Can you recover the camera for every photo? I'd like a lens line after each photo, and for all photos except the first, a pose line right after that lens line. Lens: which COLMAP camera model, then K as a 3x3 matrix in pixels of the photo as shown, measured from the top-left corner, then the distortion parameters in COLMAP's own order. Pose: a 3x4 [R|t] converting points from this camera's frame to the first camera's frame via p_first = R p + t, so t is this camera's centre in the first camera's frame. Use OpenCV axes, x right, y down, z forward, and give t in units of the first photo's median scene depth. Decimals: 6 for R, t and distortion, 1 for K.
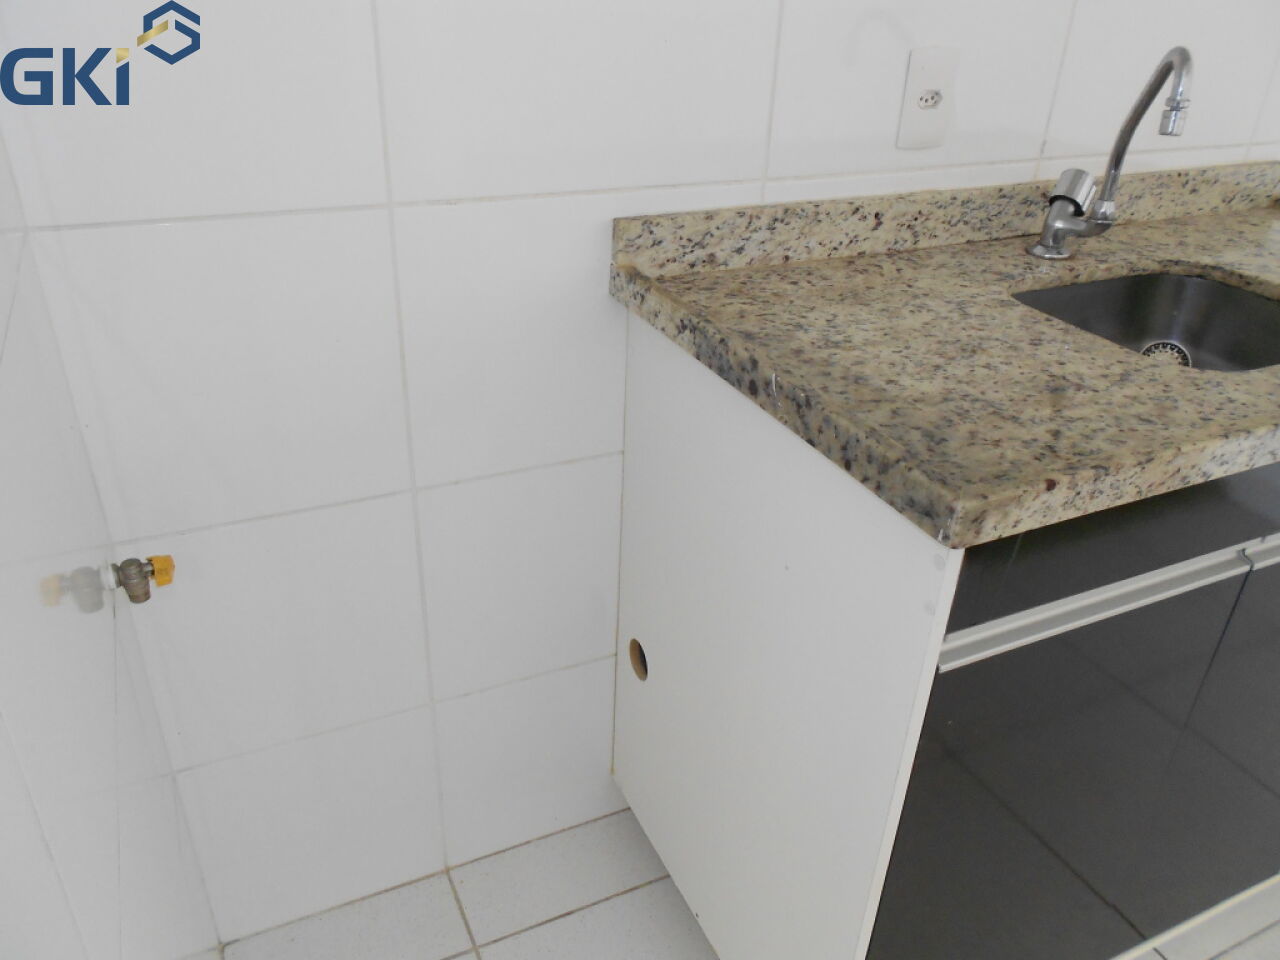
lens RADIAL K [[982.8, 0, 641.9], [0, 982.8, 480.2], [0, 0, 1]] dist [0.015764, 0.010005]
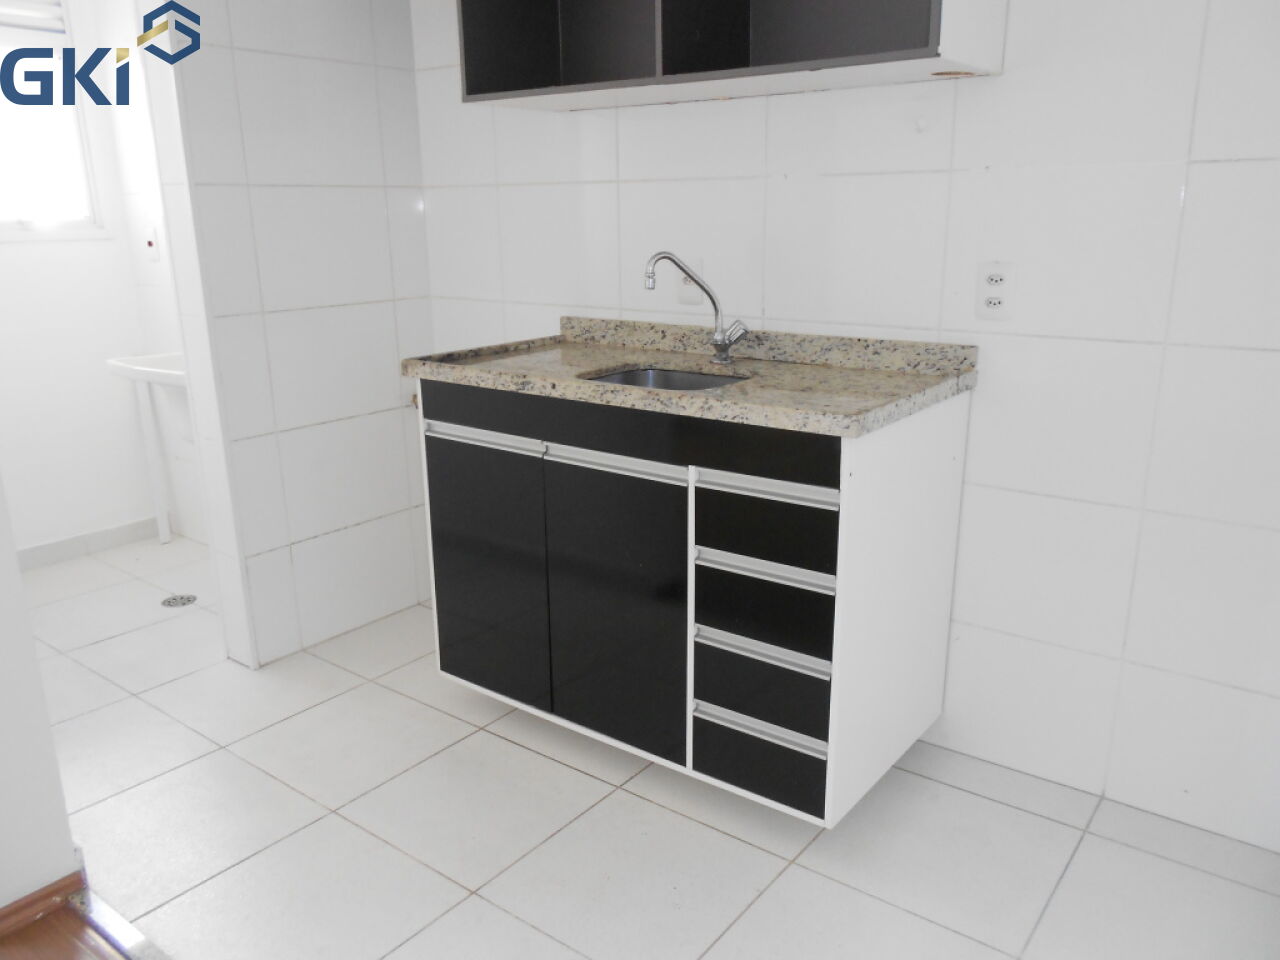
lens RADIAL K [[982.8, 0, 640.6], [0, 982.8, 479.5], [0, 0, 1]] dist [0.015764, 0.010005]
pose [[0.444227, 0.197526, -0.873868, 2.119093], [-0.401416, 0.915891, 0.002967, 0.032430], [0.800954, 0.349467, 0.486154, 0.051965]]
